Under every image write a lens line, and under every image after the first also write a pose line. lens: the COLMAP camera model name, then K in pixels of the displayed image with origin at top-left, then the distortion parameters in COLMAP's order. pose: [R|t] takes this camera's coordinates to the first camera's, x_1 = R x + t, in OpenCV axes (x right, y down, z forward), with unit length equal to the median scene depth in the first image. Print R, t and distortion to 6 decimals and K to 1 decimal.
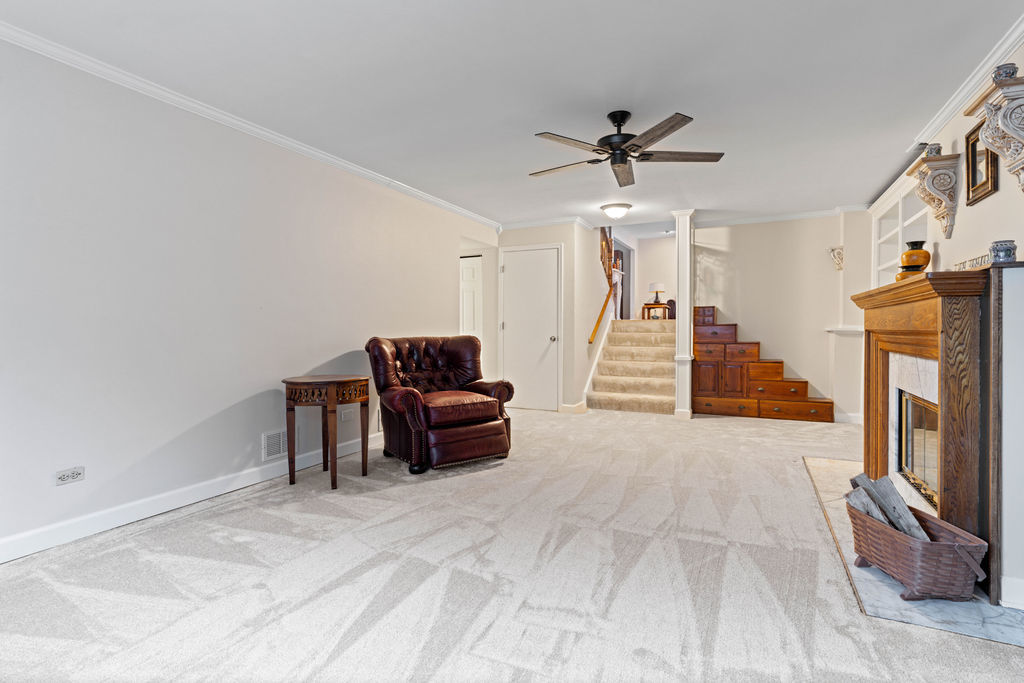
lens RADIAL K [[514.9, 0, 510.9], [0, 514.9, 330.3], [0, 0, 1]] dist [-0.001633, 0.000280]
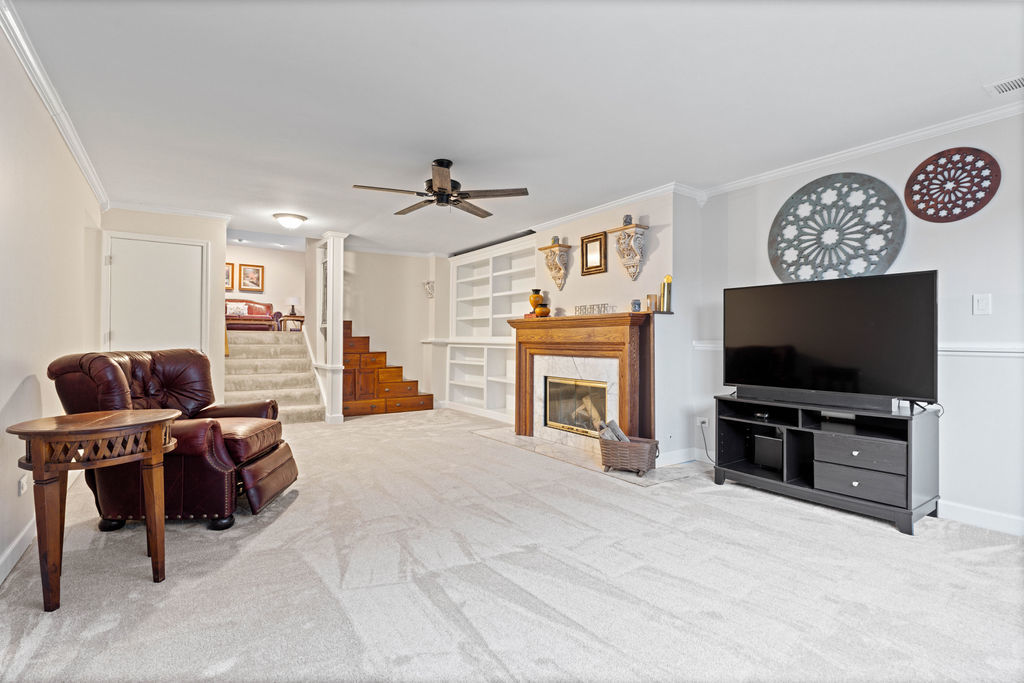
lens RADIAL K [[484.9, 0, 512.0], [0, 484.9, 341.5], [0, 0, 1]] dist [-0.000215, 0.000340]
pose [[0.498986, 0.000064, 0.866610, -0.641541], [0.000514, 1.000000, -0.000370, -0.001205], [-0.866610, 0.000630, 0.498986, 0.283493]]
